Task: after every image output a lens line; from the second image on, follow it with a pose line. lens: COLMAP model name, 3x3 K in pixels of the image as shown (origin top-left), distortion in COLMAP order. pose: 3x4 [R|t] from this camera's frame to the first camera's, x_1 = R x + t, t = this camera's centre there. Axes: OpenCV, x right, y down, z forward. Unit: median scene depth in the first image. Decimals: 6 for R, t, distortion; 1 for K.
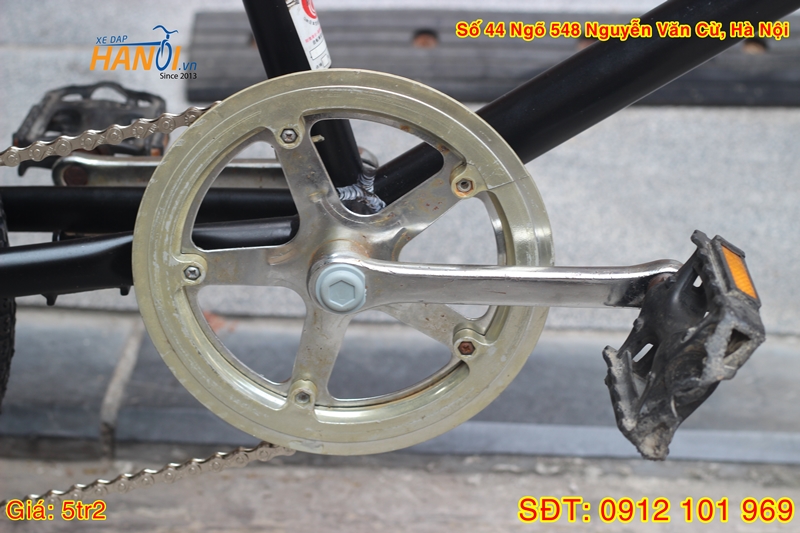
lens RADIAL K [[1903.6, 0, 400.0], [0, 1903.6, 266.5], [0, 0, 1]] dist [-0.053077, -0.231433]
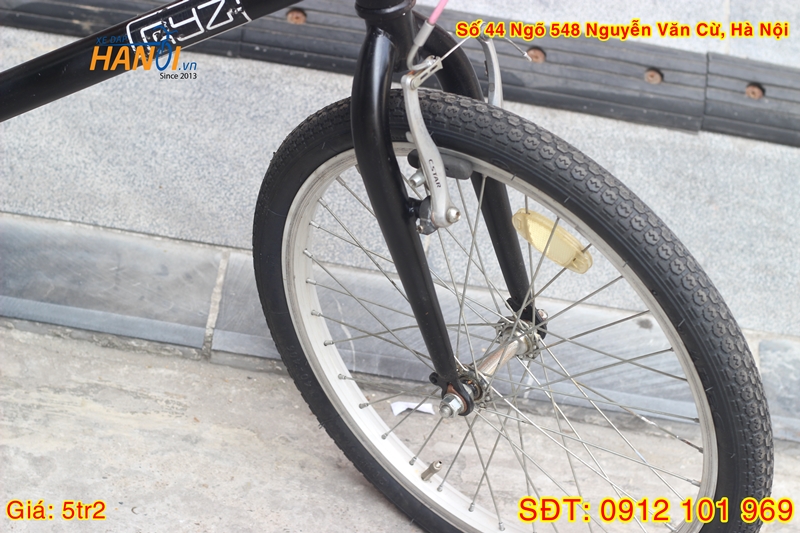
lens RADIAL K [[1903.6, 0, 400.0], [0, 1903.6, 266.5], [0, 0, 1]] dist [-0.053077, -0.231433]
pose [[0.993233, 0.116015, 0.005325, 0.358608], [-0.114220, 0.967519, 0.225521, -0.265169], [0.021012, -0.224603, 0.974224, -0.360219]]
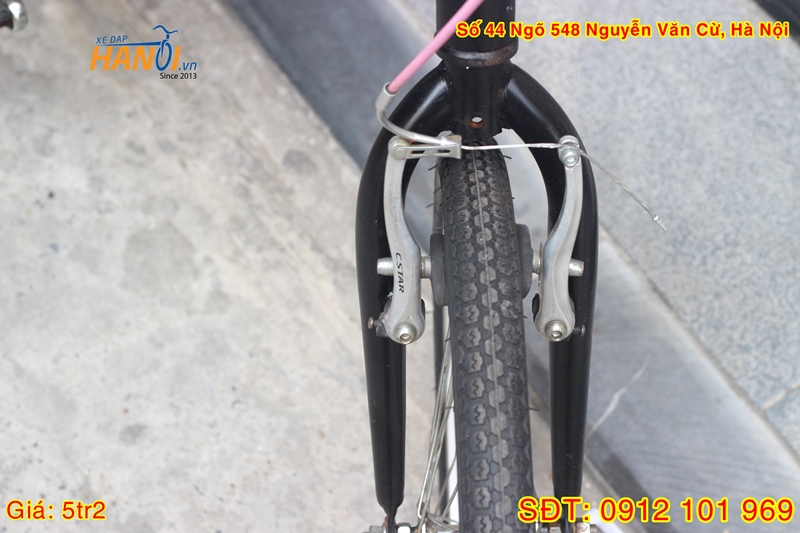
lens RADIAL K [[1903.6, 0, 400.0], [0, 1903.6, 266.5], [0, 0, 1]] dist [-0.053077, -0.231433]
pose [[0.553507, 0.673024, -0.490580, 0.720939], [-0.425624, 0.734898, 0.527986, -0.470231], [0.715874, -0.083441, 0.693226, 0.100254]]
